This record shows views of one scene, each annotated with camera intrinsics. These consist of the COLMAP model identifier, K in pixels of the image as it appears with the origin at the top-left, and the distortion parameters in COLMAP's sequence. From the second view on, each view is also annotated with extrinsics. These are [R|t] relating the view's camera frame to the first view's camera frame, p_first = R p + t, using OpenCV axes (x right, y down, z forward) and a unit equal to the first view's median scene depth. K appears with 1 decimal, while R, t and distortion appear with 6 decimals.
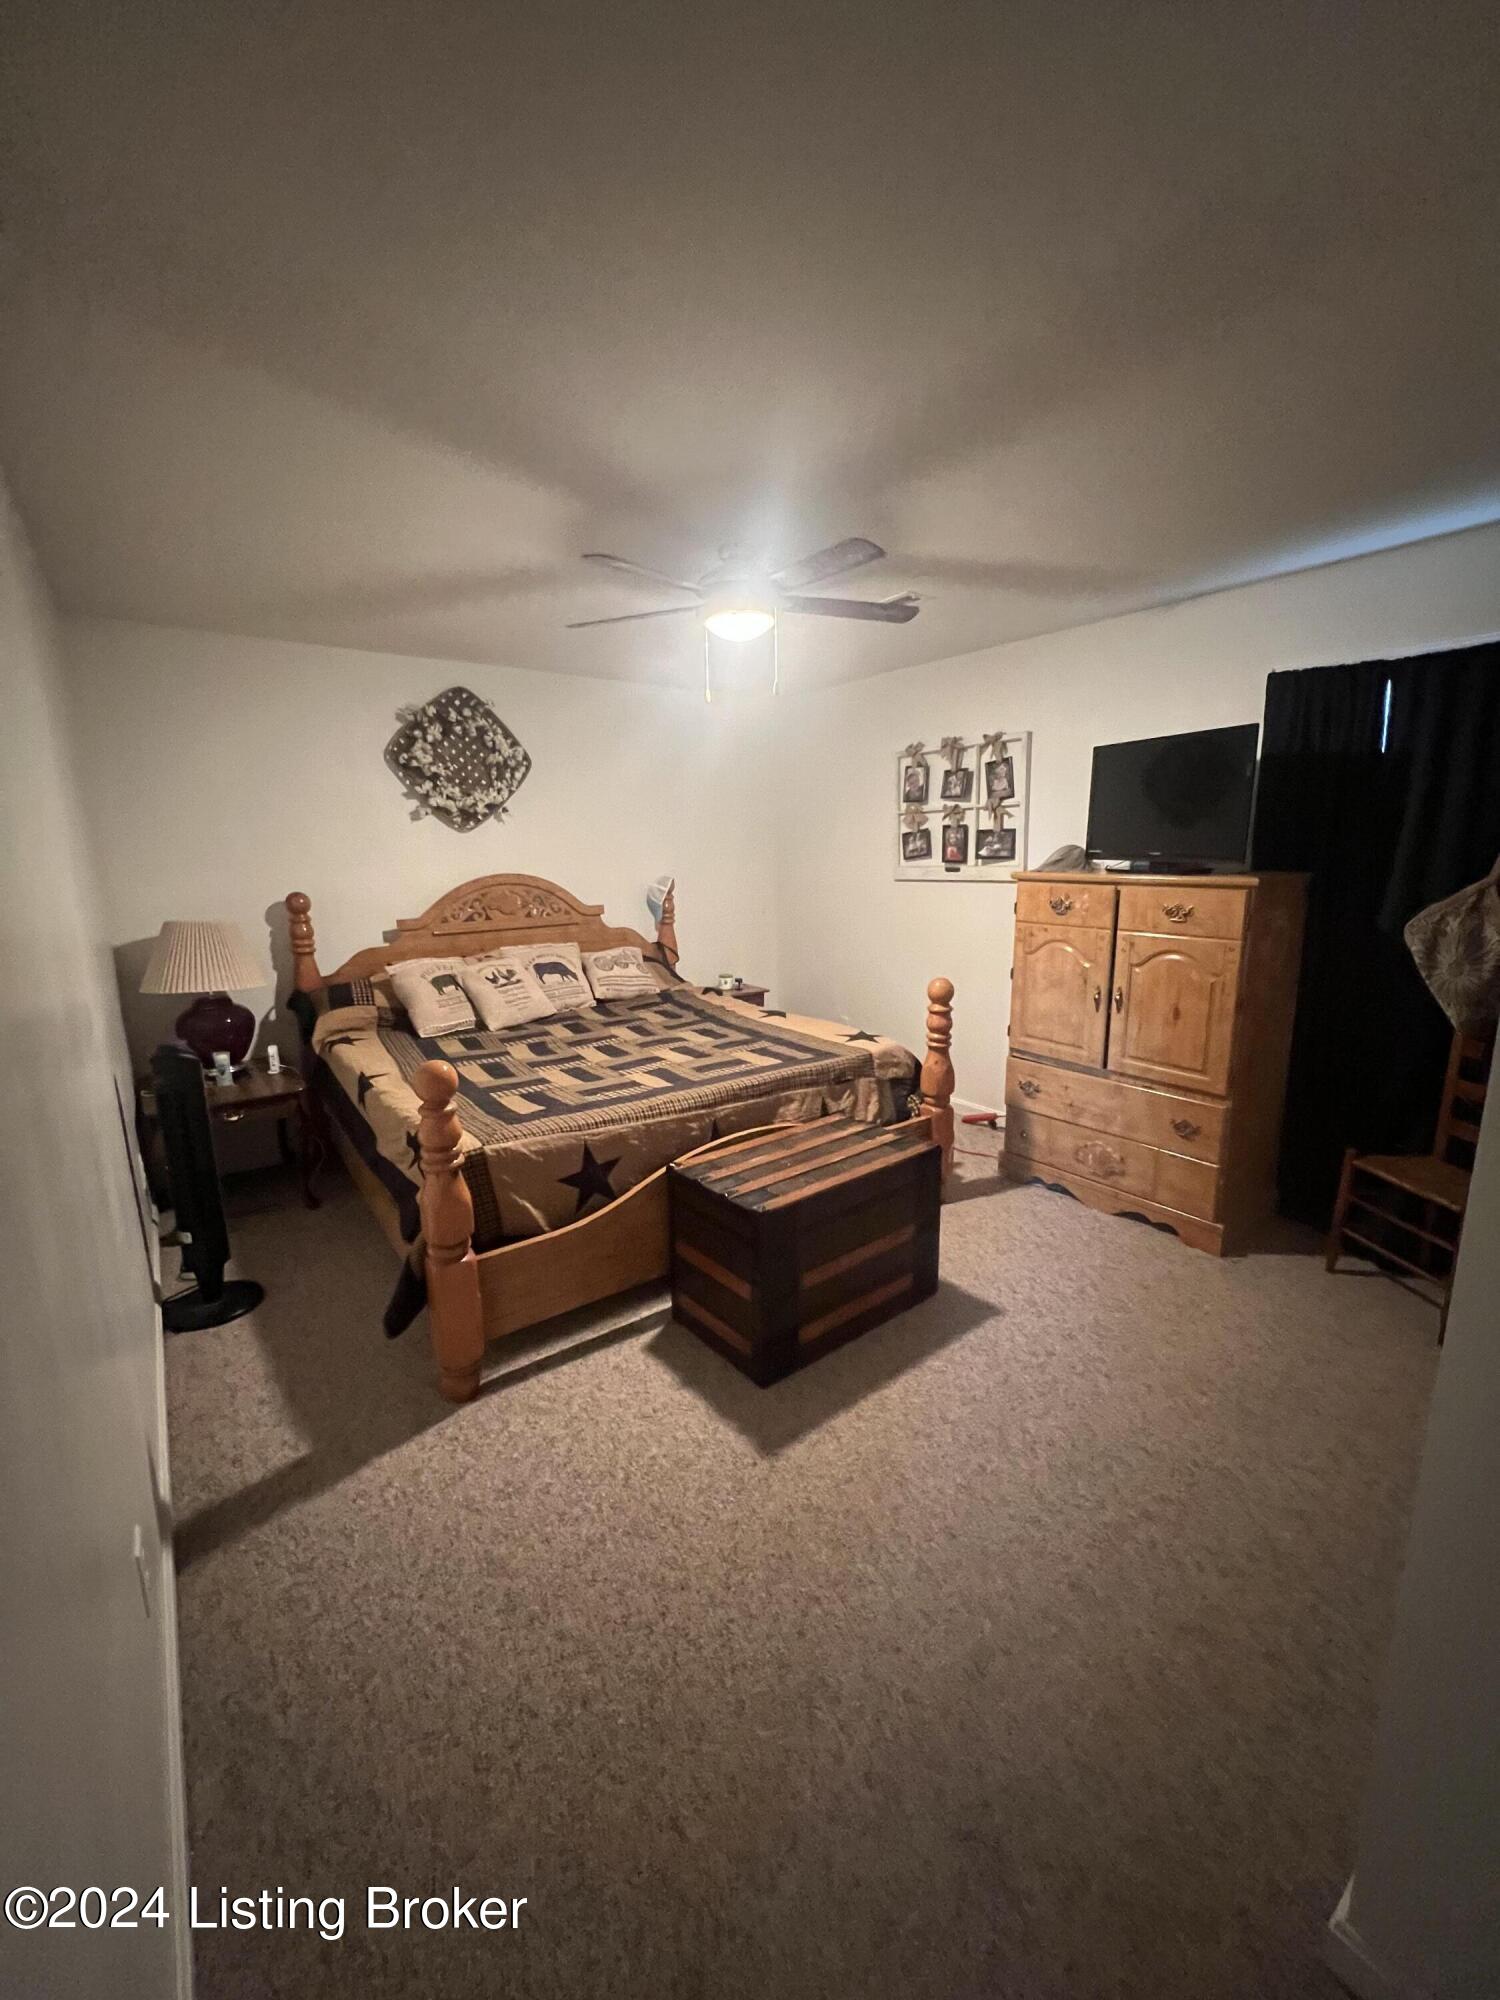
lens RADIAL K [[805.9, 0, 761.8], [0, 805.9, 998.4], [0, 0, 1]] dist [-0.002606, -0.000110]
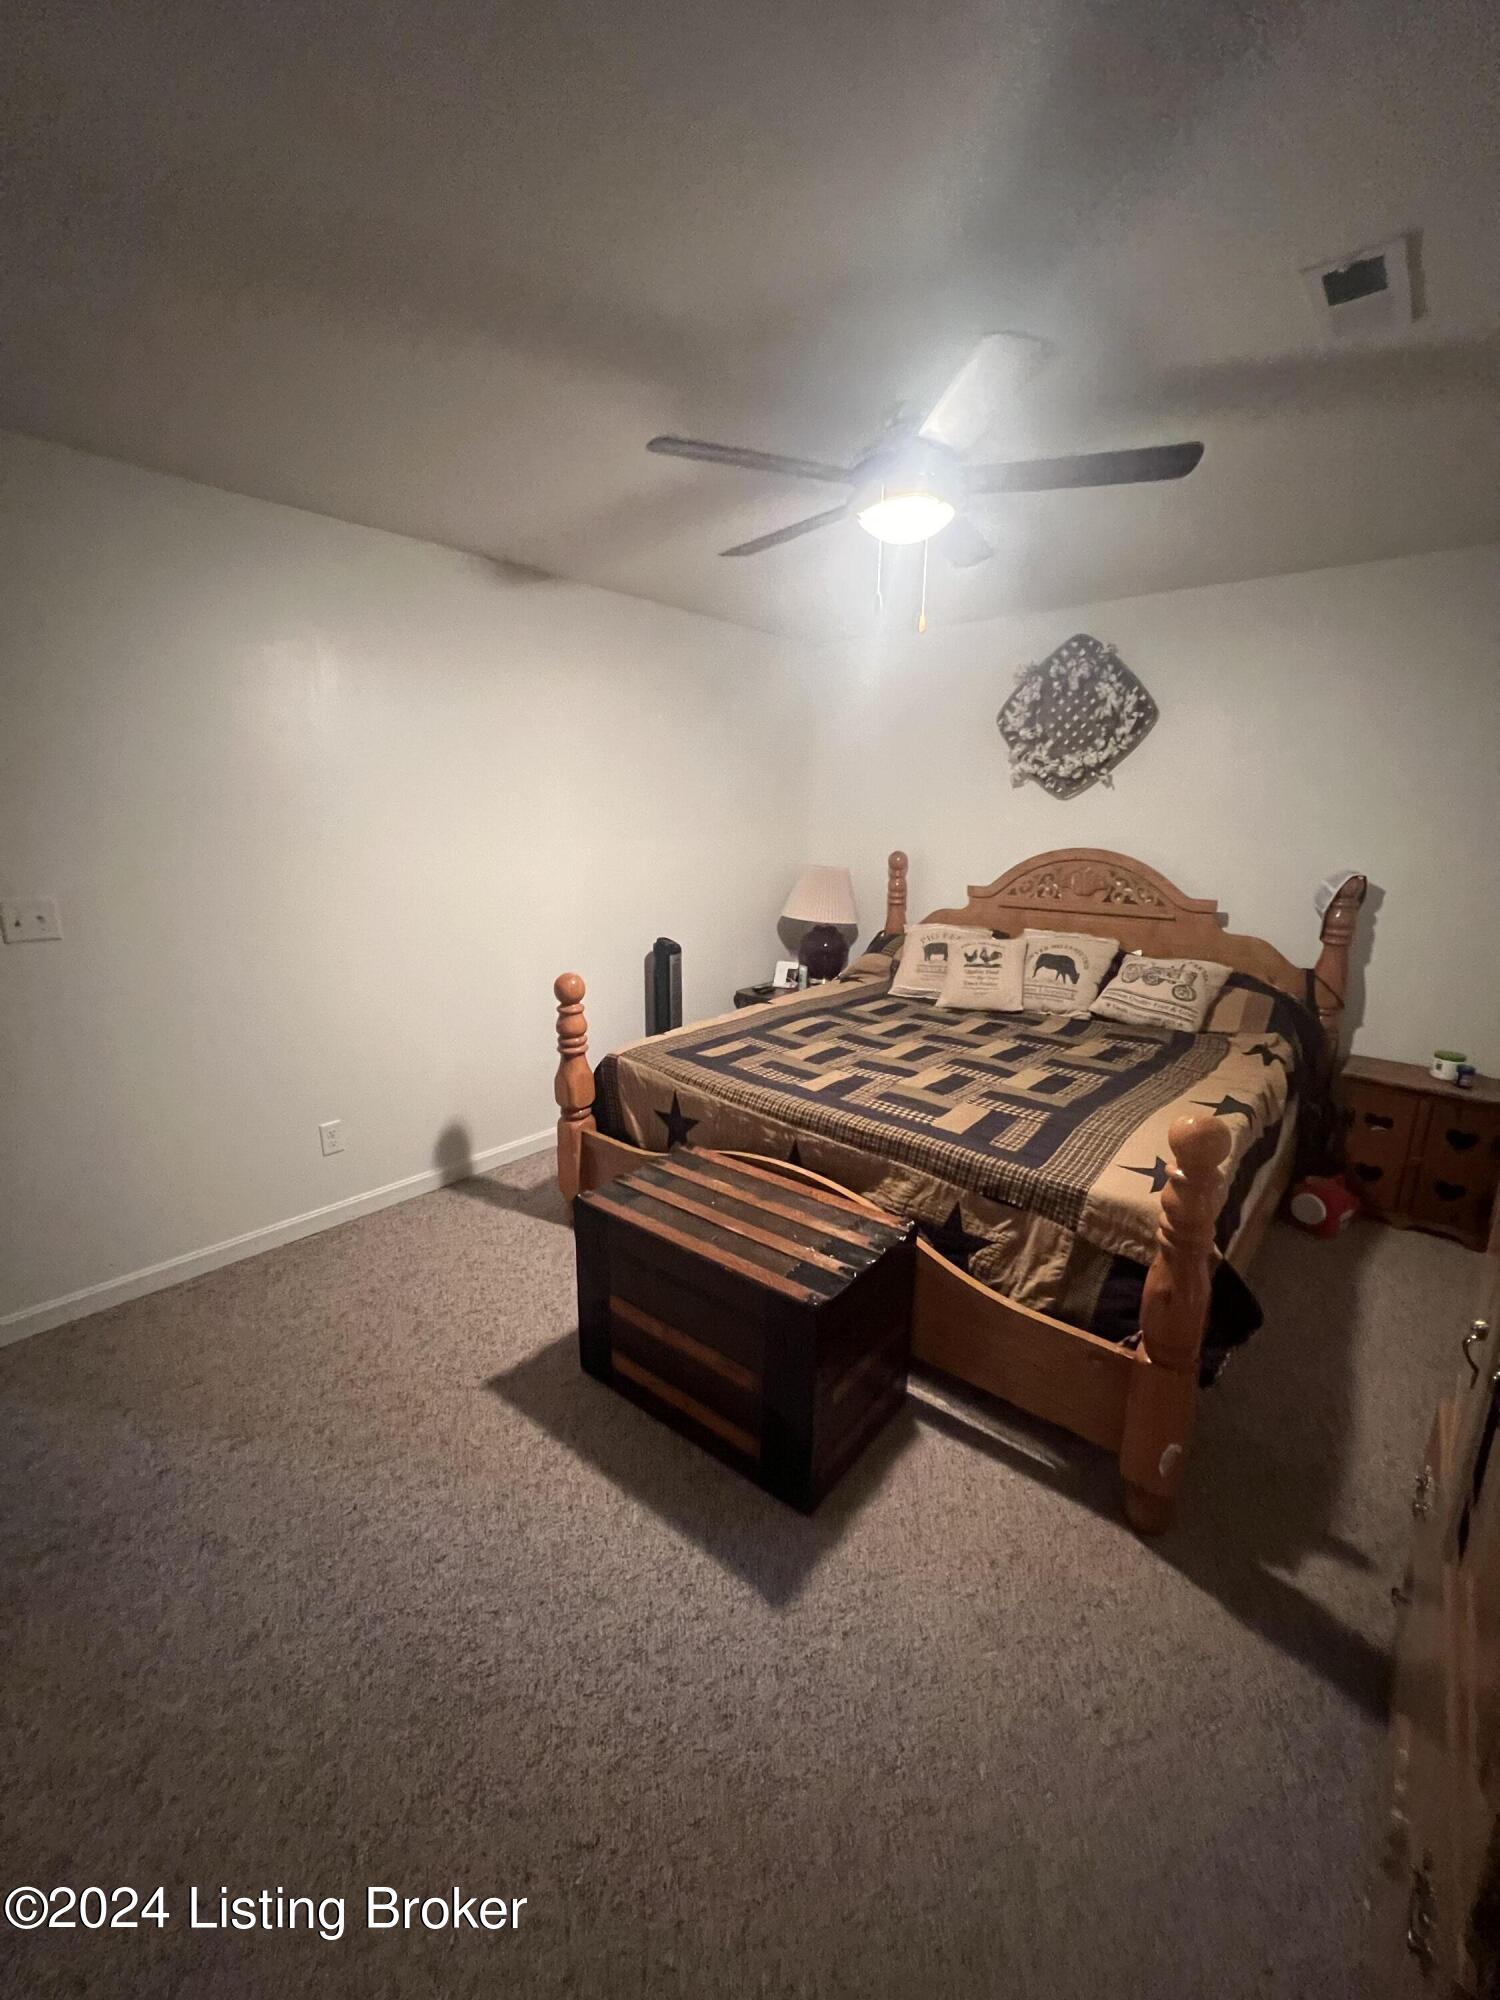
lens RADIAL K [[805.9, 0, 764.1], [0, 805.9, 1004.9], [0, 0, 1]] dist [-0.002606, -0.000110]
pose [[0.209257, 0.246733, -0.946221, 0.664173], [-0.195349, 0.958687, 0.206782, -0.149376], [0.958149, 0.141573, 0.248811, 0.678979]]
